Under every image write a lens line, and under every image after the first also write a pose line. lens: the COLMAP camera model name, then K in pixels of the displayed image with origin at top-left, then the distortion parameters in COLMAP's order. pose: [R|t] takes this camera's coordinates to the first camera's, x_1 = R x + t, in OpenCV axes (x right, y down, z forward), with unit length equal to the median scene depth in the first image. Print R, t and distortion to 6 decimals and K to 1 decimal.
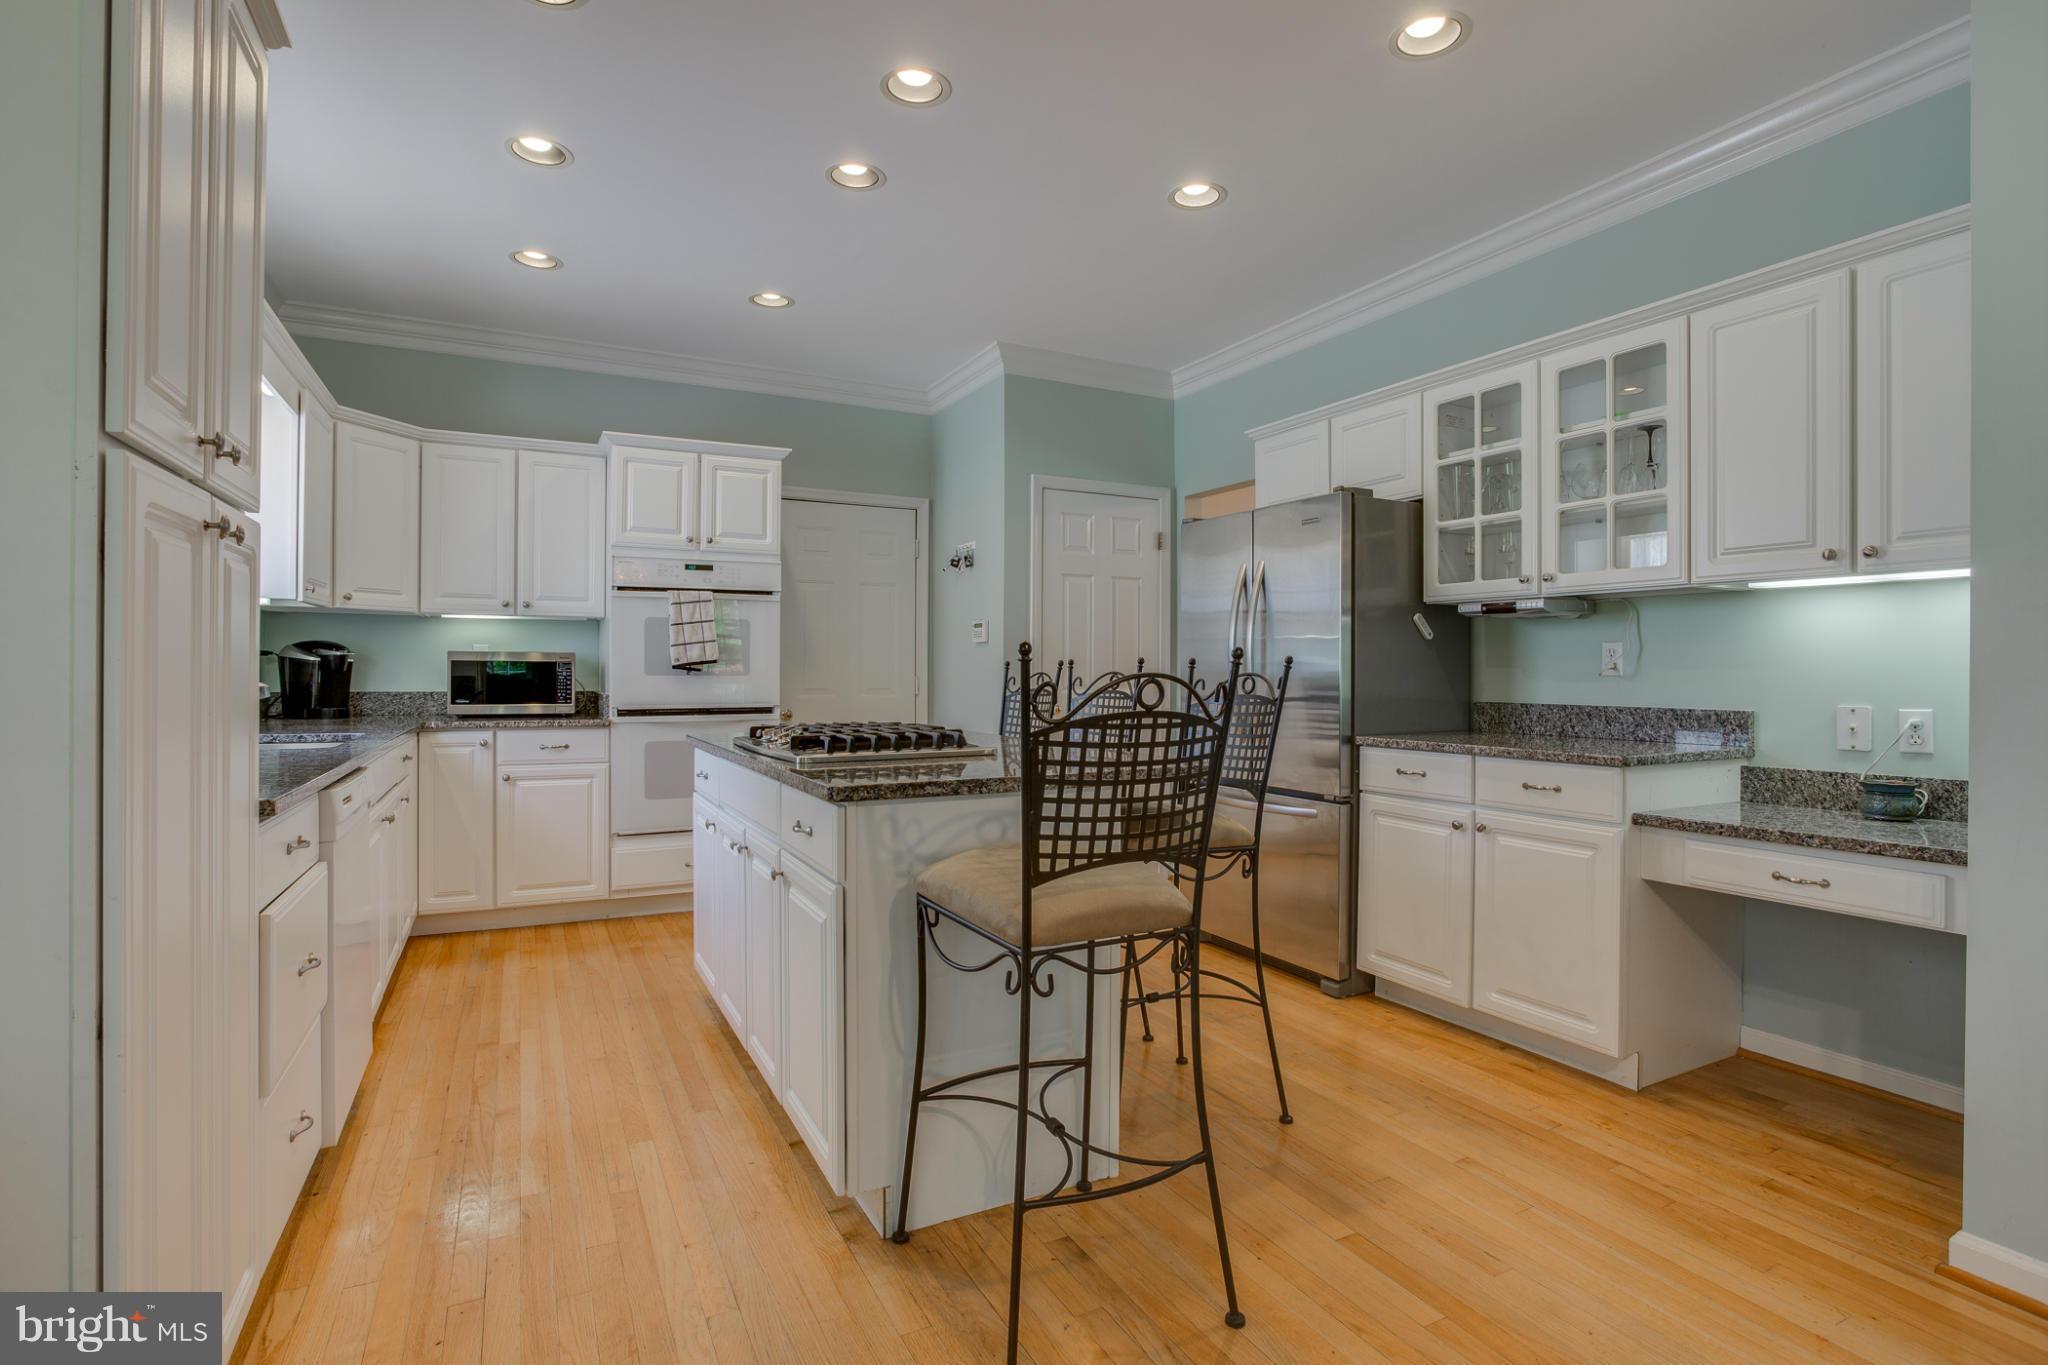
lens RADIAL K [[987.9, 0, 1031.0], [0, 987.9, 675.0], [0, 0, 1]] dist [-0.052721, 0.027009]
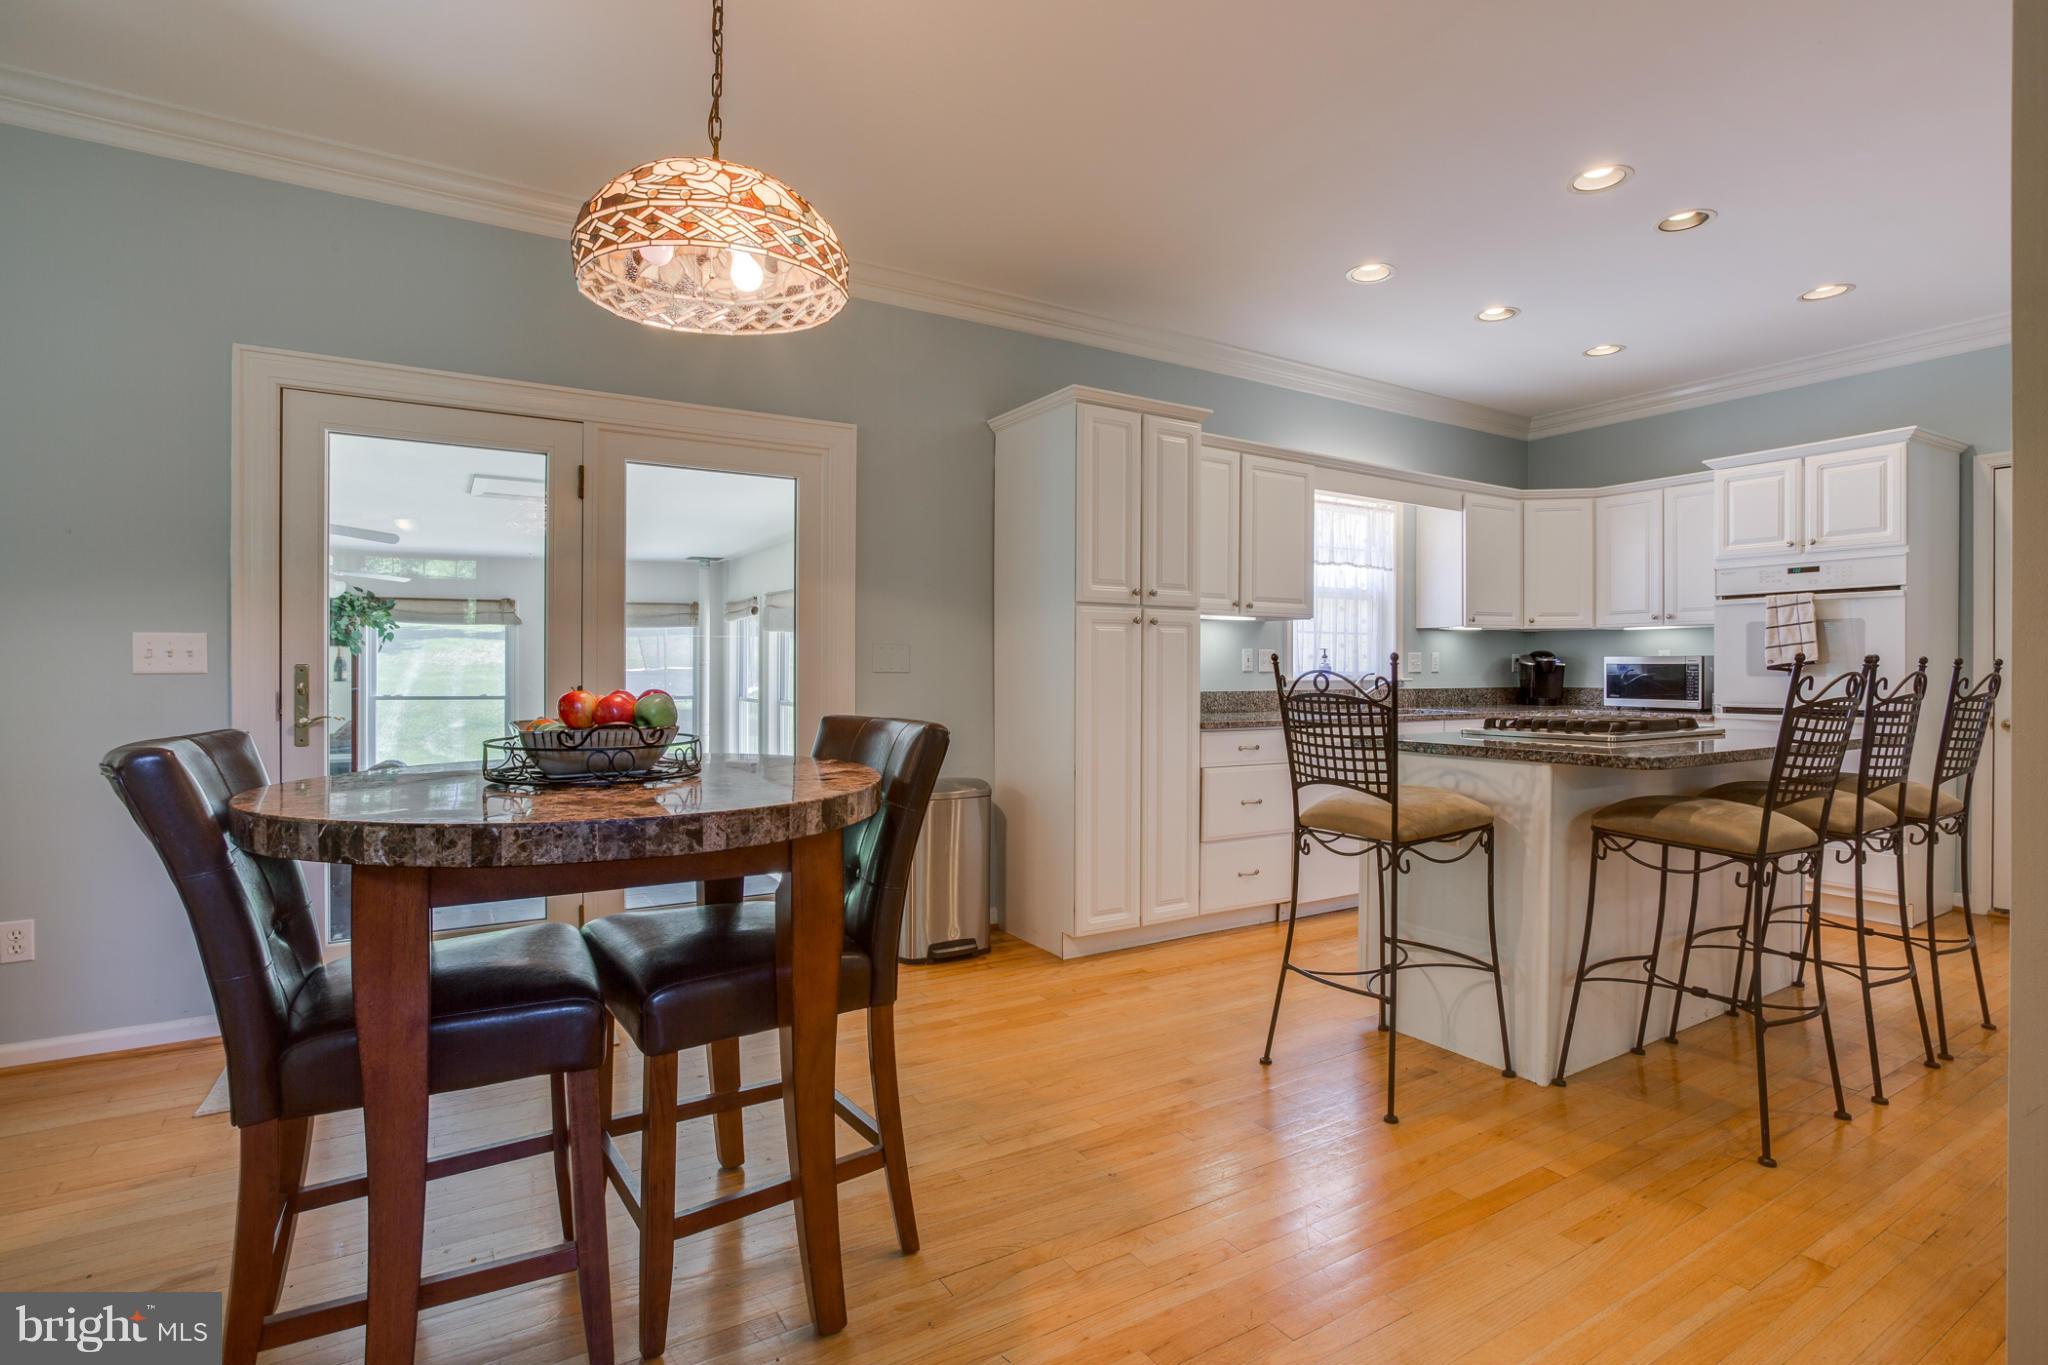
lens RADIAL K [[987.9, 0, 1031.0], [0, 987.9, 675.0], [0, 0, 1]] dist [-0.052721, 0.027009]
pose [[0.067716, 0.002362, -0.997702, 0.795698], [-0.006264, 0.999978, 0.001942, 0.002694], [0.997685, 0.006118, 0.067729, 0.179578]]
